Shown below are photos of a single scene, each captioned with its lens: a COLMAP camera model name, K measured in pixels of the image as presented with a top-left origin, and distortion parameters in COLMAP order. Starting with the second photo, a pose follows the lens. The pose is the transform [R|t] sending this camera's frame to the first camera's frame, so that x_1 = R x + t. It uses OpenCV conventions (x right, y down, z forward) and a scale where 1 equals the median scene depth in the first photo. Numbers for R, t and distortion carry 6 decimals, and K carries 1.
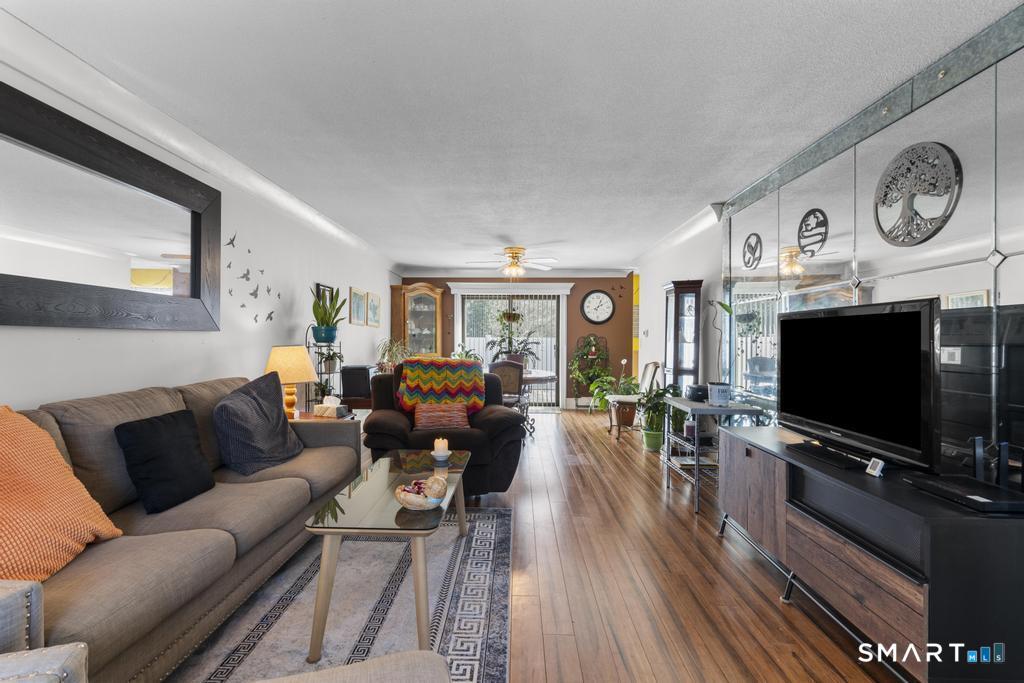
lens RADIAL K [[472.2, 0, 512.0], [0, 472.2, 341.5], [0, 0, 1]] dist [0.002080, 0.000738]
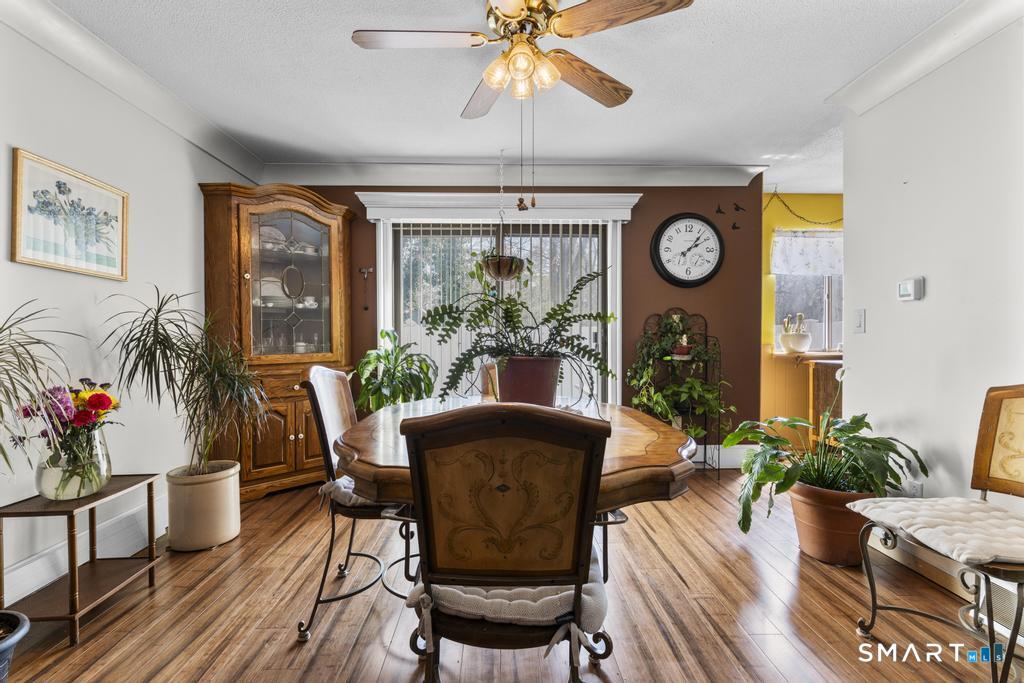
lens RADIAL K [[472.2, 0, 512.0], [0, 472.2, 341.5], [0, 0, 1]] dist [0.002080, 0.000738]
pose [[0.999128, -0.008856, 0.040793, -0.023462], [0.008456, 0.999914, 0.009983, 0.023634], [-0.040878, -0.009630, 0.999118, 1.159125]]
